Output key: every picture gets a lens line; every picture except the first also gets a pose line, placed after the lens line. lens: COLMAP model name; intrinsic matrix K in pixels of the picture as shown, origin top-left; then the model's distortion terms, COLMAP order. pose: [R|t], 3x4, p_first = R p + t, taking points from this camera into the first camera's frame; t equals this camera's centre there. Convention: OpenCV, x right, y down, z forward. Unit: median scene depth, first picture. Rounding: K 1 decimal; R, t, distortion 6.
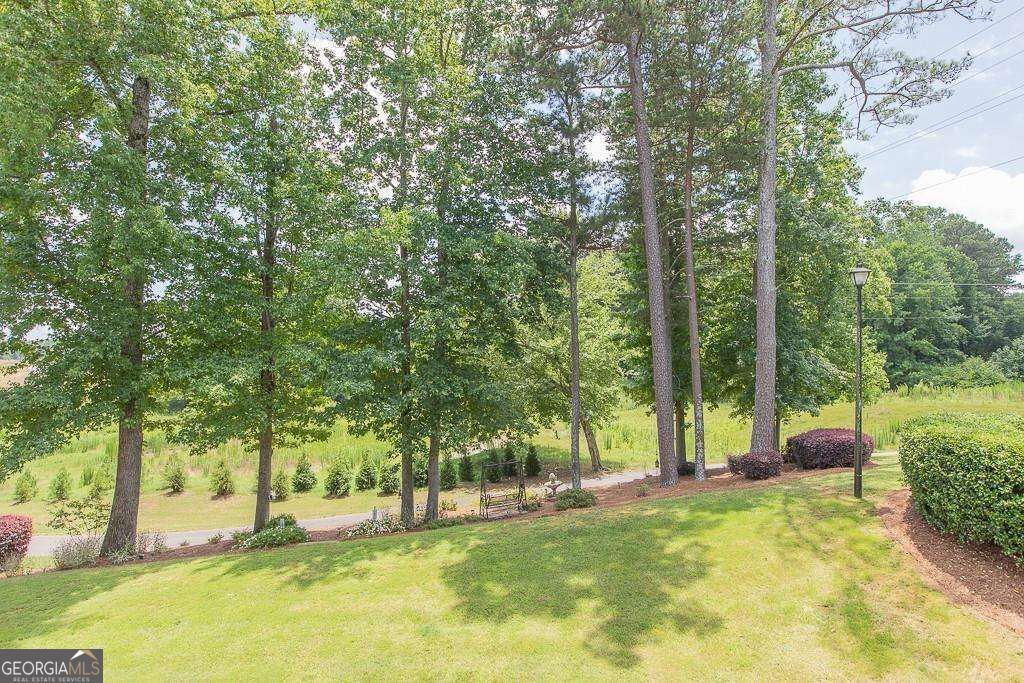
lens RADIAL K [[542.2, 0, 512.0], [0, 542.2, 341.5], [0, 0, 1]] dist [0.000791, 0.000626]
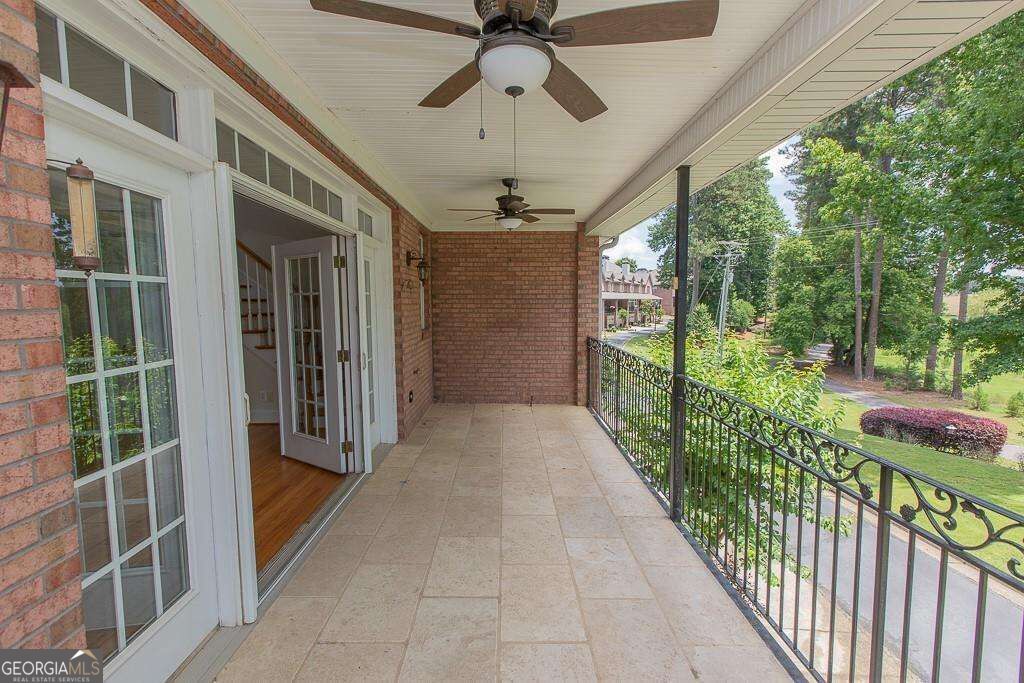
lens RADIAL K [[457.7, 0, 512.0], [0, 457.7, 341.5], [0, 0, 1]] dist [0.001878, 0.000264]
pose [[-0.025556, 0.096899, -0.994966, 0.148067], [0.040173, 0.994587, 0.095830, -0.003754], [0.998866, -0.037522, -0.029310, -0.066910]]
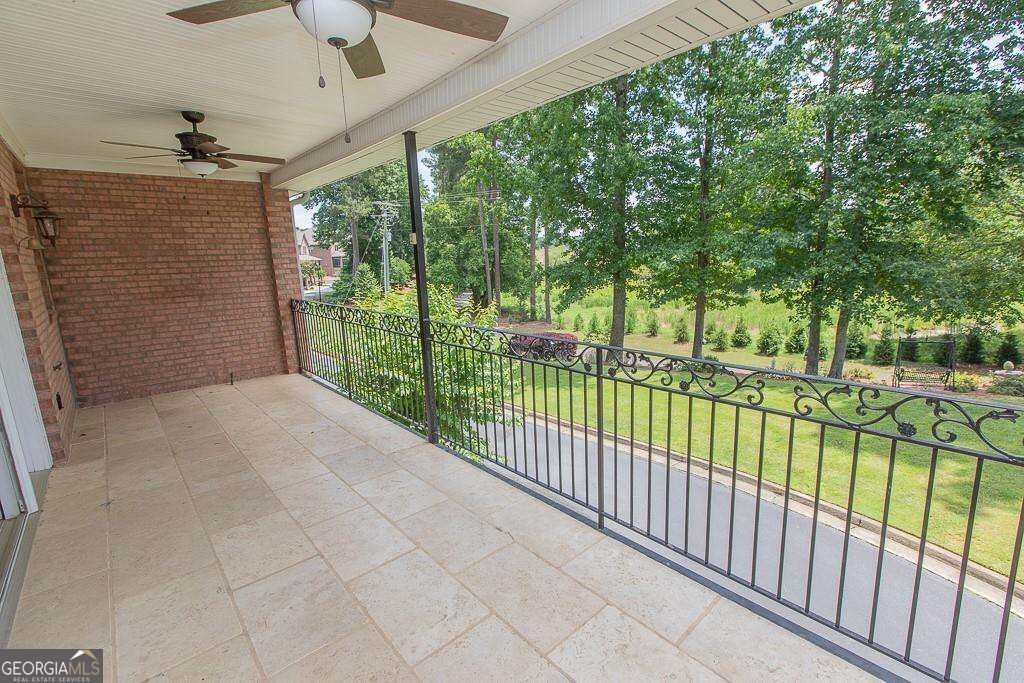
lens RADIAL K [[457.7, 0, 512.0], [0, 457.7, 341.5], [0, 0, 1]] dist [0.001878, 0.000264]
pose [[0.634586, 0.130147, -0.761815, 0.154061], [0.059843, 0.974485, 0.216328, -0.003558], [0.770532, -0.182868, 0.610606, -0.112537]]
